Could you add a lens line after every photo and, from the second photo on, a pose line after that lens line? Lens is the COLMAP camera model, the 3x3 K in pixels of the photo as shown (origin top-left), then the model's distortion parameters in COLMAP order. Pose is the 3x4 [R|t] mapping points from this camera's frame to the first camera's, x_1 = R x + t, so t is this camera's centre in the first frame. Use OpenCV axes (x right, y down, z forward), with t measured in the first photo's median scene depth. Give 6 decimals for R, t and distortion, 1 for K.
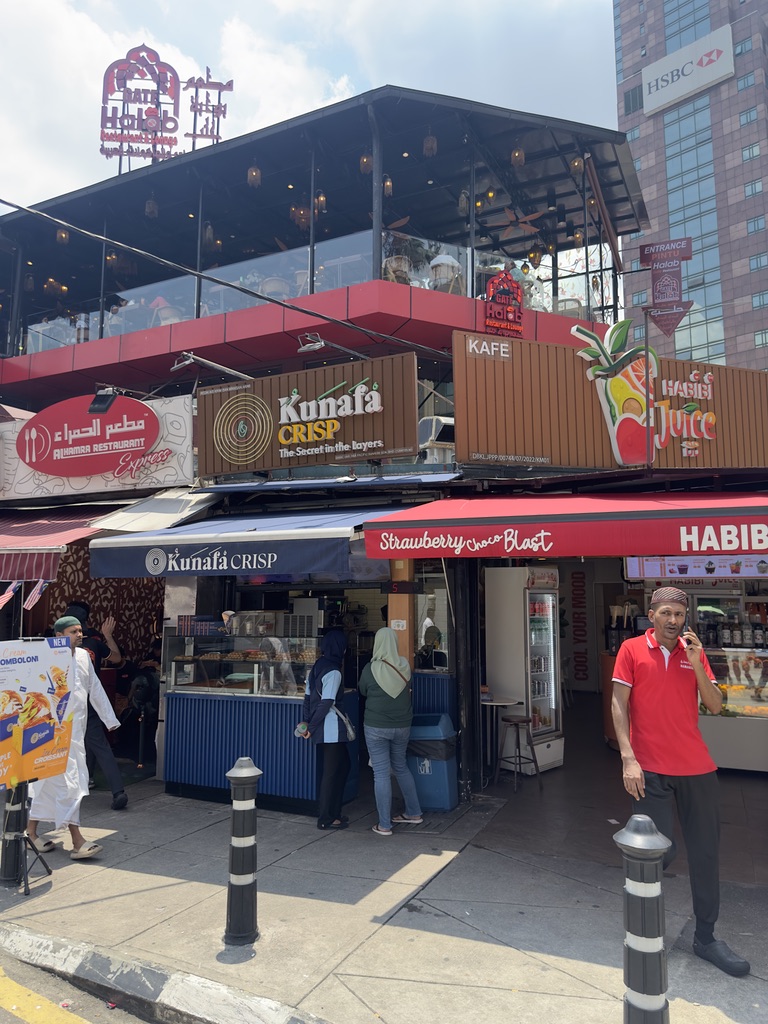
lens RADIAL K [[719.2, 0, 377.5], [0, 719.2, 517.8], [0, 0, 1]] dist [0.051567, -0.062740]
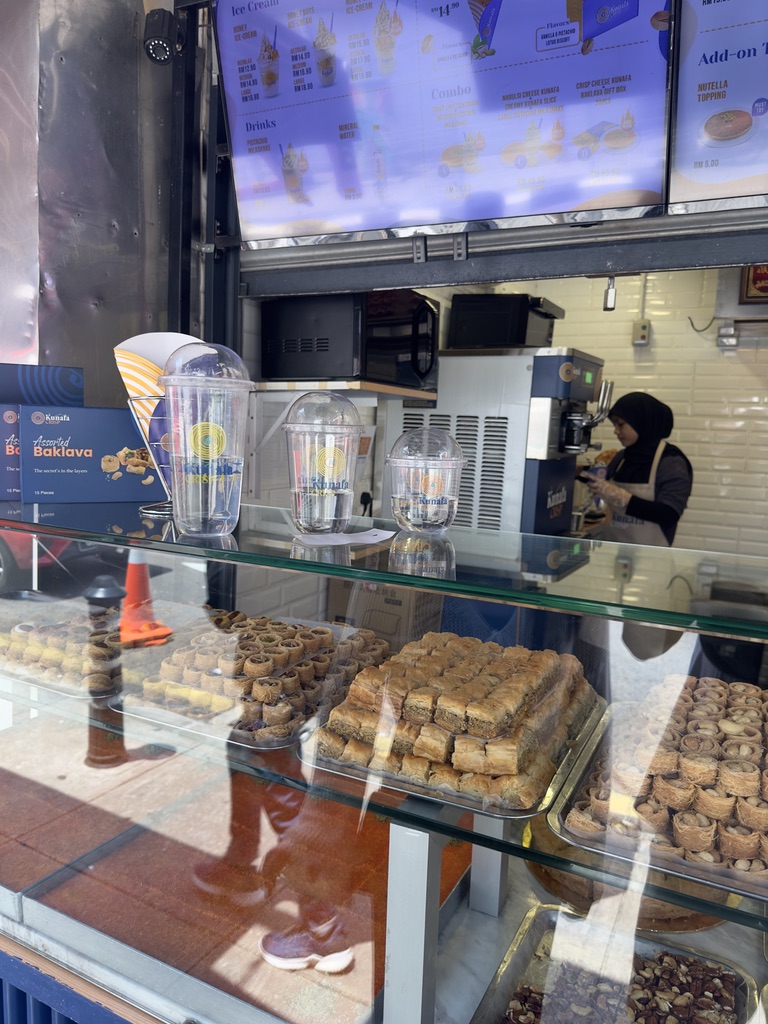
lens RADIAL K [[719.2, 0, 377.5], [0, 719.2, 517.8], [0, 0, 1]] dist [0.051567, -0.062740]
pose [[0.999130, 0.037722, -0.017776, -0.152682], [-0.032150, 0.968290, 0.247751, 0.117932], [0.026558, -0.246964, 0.968661, 0.792622]]
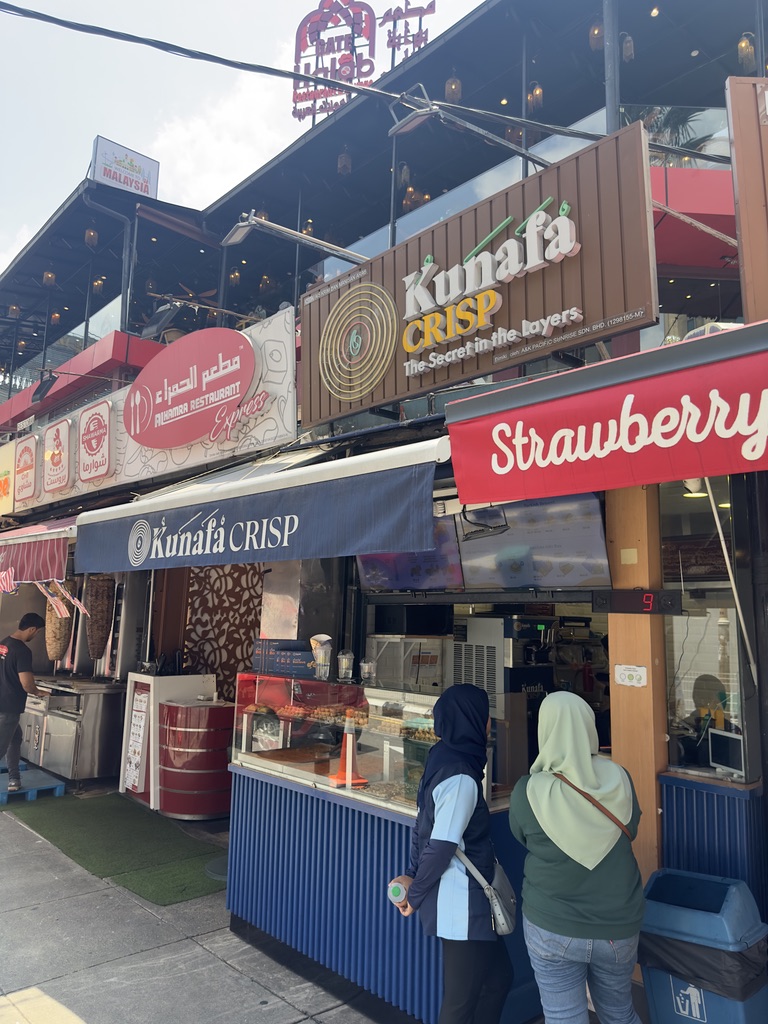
lens RADIAL K [[721.8, 0, 354.2], [0, 721.8, 513.5], [0, 0, 1]] dist [0.081625, -0.120421]
pose [[0.923544, -0.027771, -0.382485, 0.046222], [0.015716, 0.999277, -0.034606, 0.045471], [0.383169, 0.025949, 0.923314, 0.413872]]
